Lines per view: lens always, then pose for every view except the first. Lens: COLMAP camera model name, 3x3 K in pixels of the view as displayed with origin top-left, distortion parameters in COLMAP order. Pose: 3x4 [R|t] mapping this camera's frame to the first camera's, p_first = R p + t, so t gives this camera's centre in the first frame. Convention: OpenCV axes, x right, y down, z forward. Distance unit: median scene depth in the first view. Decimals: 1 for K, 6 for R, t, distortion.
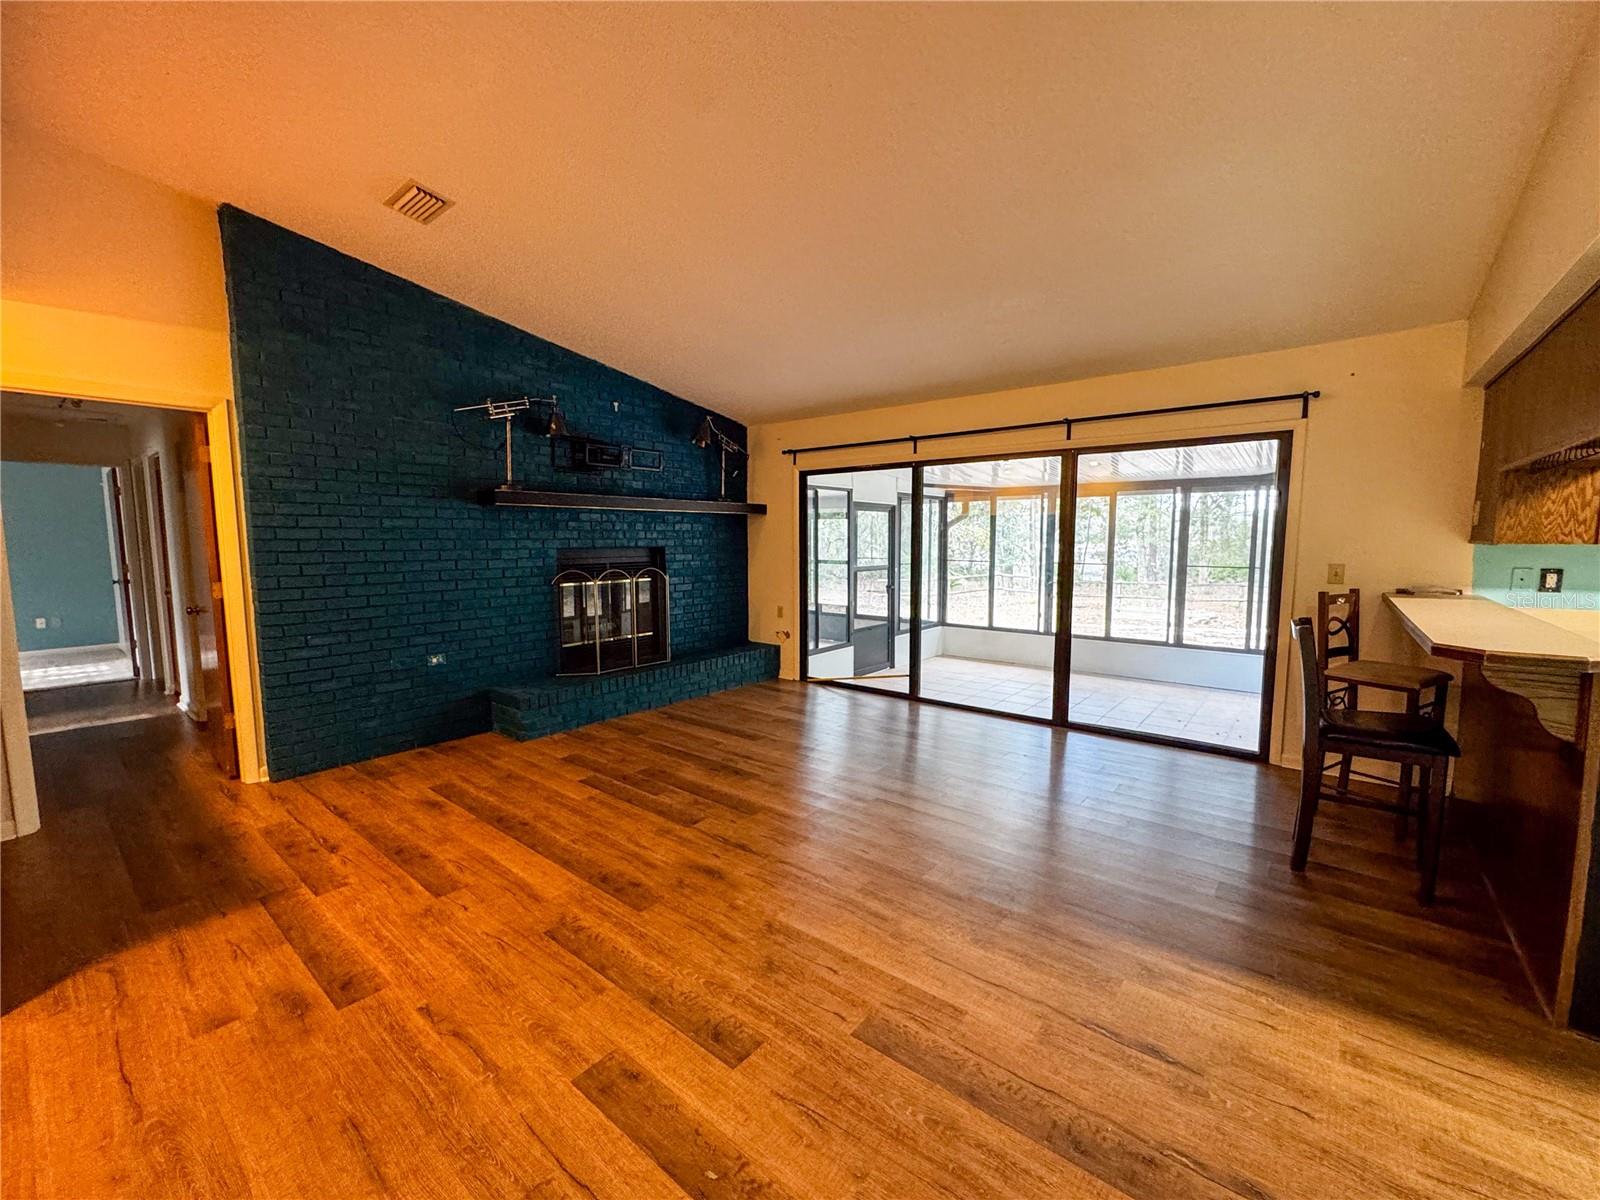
lens RADIAL K [[647.6, 0, 801.1], [0, 647.6, 596.3], [0, 0, 1]] dist [-0.002886, -0.000172]
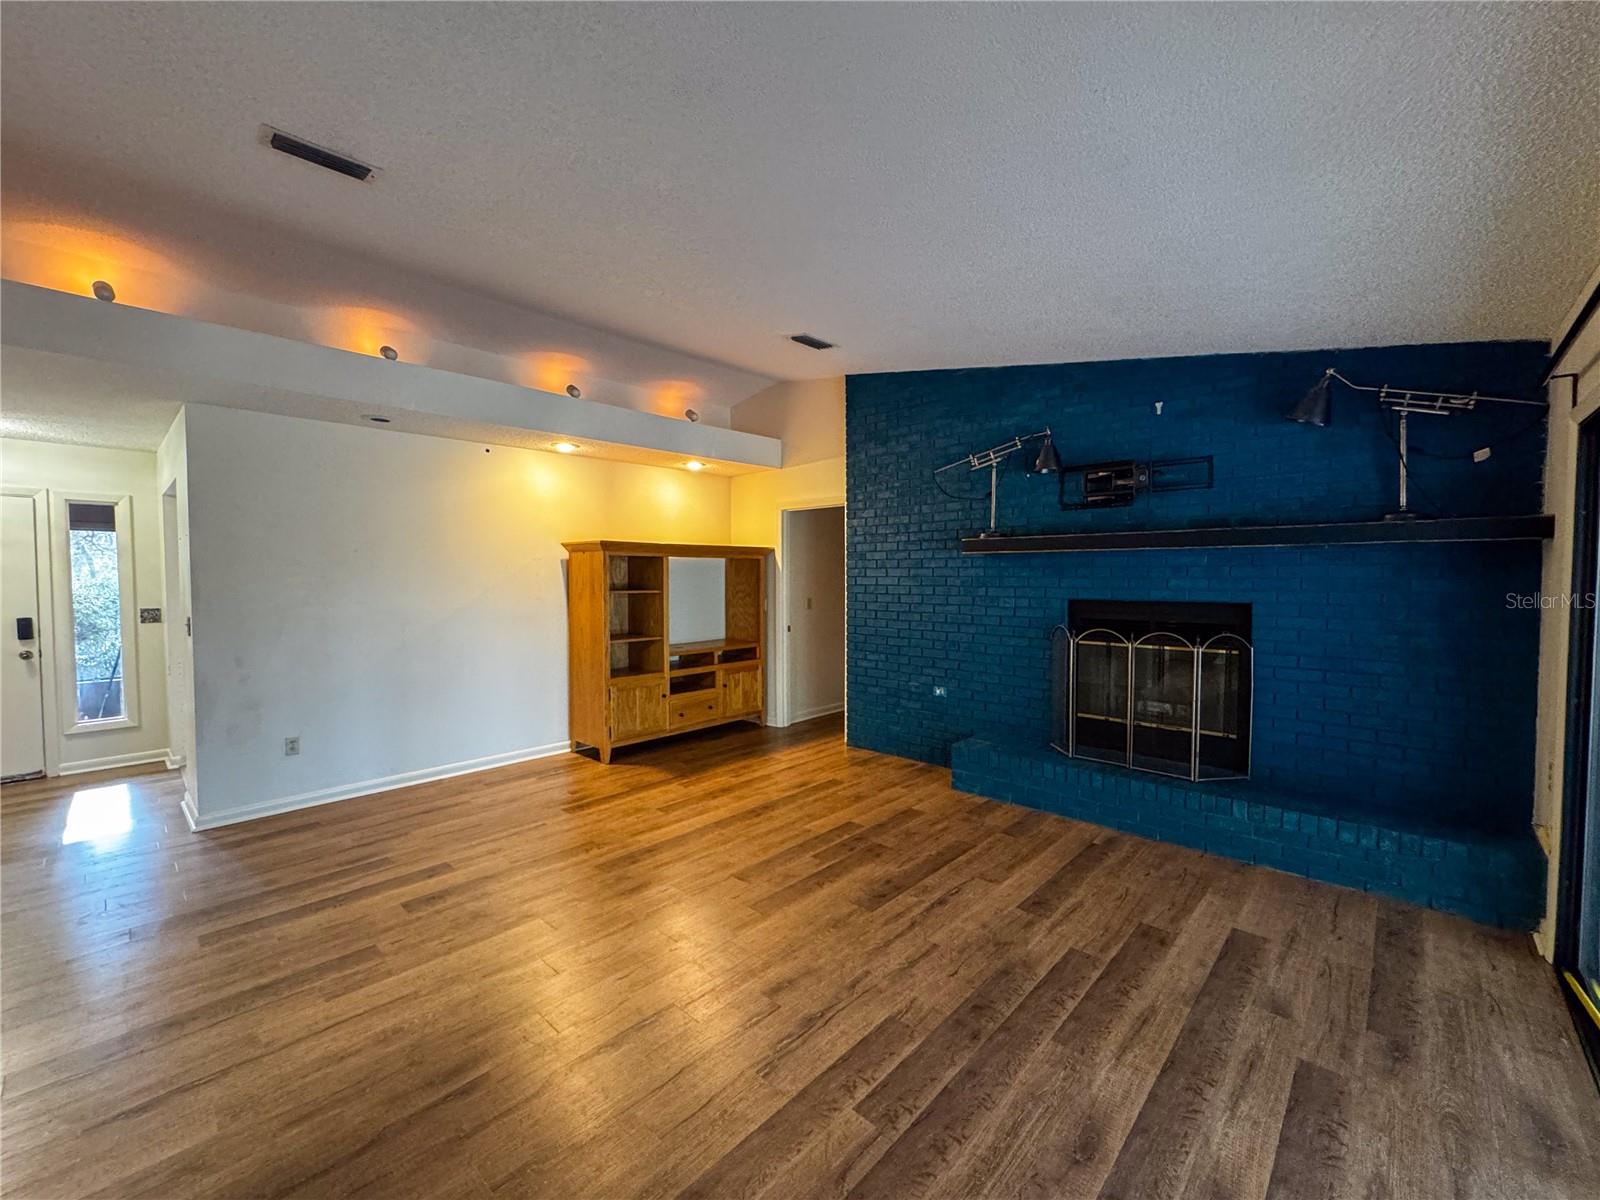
lens RADIAL K [[653.6, 0, 800.0], [0, 653.6, 600.0], [0, 0, 1]] dist [-0.003547, 0.000027]
pose [[-0.066324, 0.042635, -0.996887, 0.691401], [-0.089445, 0.994810, 0.048497, -0.111878], [0.993781, 0.092383, -0.062167, 0.953243]]
